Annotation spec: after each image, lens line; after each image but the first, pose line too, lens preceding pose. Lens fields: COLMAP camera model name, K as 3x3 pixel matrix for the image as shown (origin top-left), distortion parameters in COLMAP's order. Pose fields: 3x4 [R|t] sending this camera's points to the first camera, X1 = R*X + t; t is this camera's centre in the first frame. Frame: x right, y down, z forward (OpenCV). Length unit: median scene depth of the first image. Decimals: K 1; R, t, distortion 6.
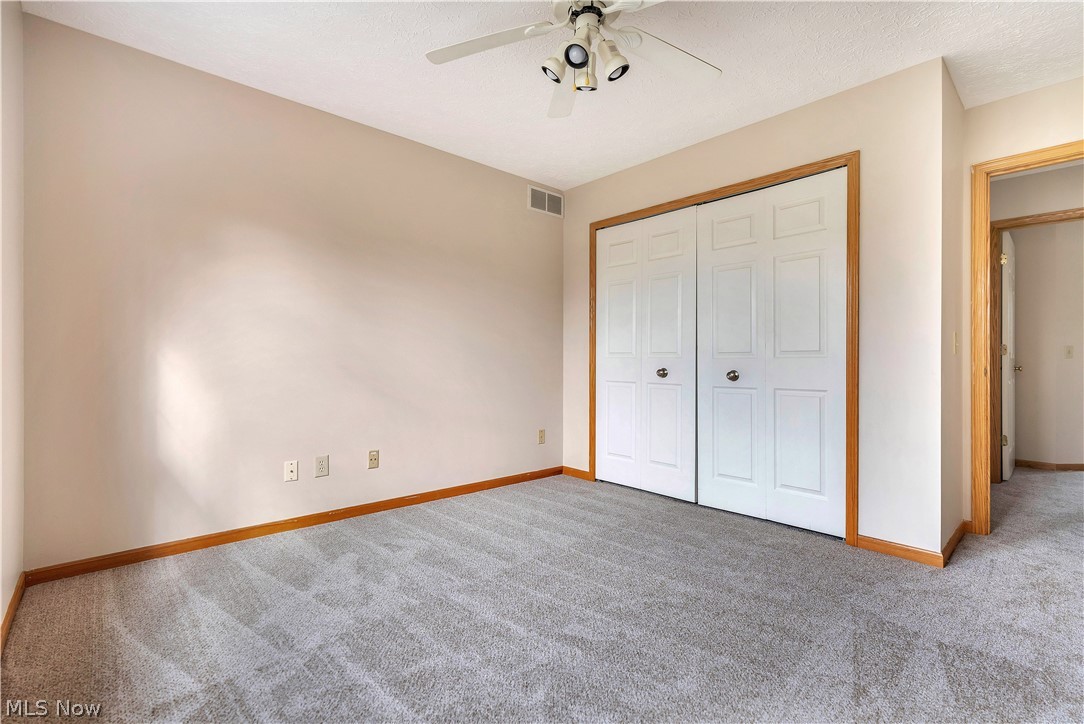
lens RADIAL K [[494.1, 0, 545.5], [0, 494.1, 359.2], [0, 0, 1]] dist [-0.001750, 0.002002]
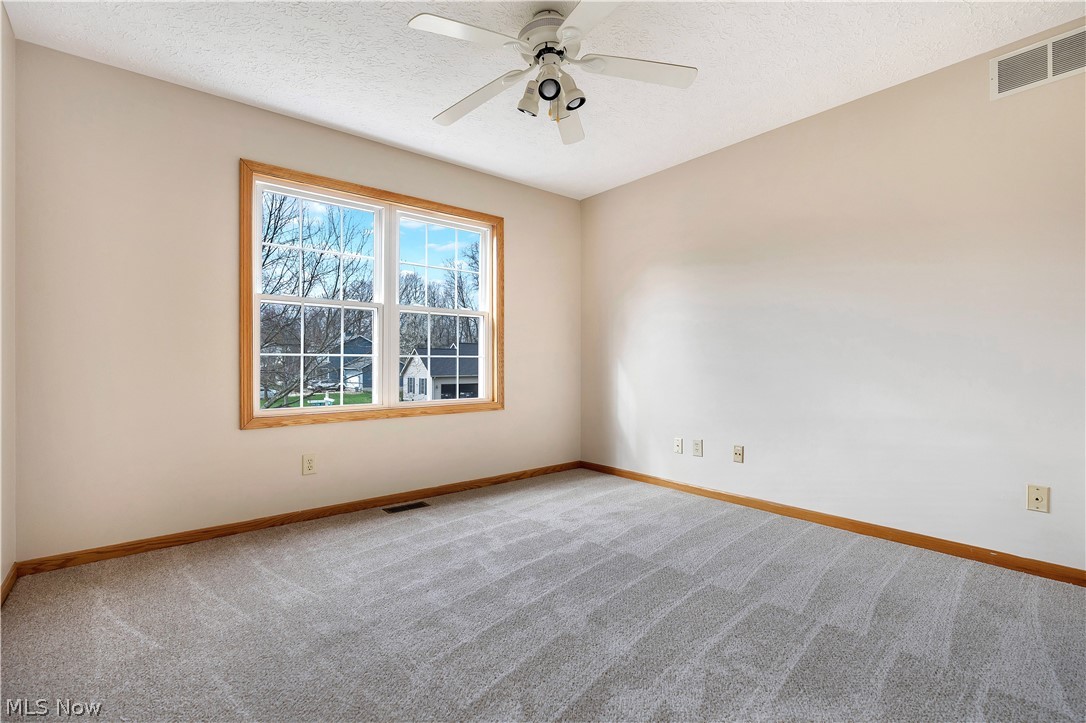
lens RADIAL K [[495.0, 0, 546.3], [0, 495.0, 363.6], [0, 0, 1]] dist [-0.001750, 0.002002]
pose [[-0.037762, -0.002043, -0.999285, 0.815018], [0.000379, 0.999998, -0.002059, 0.012434], [0.999287, -0.000457, -0.037761, 0.703333]]
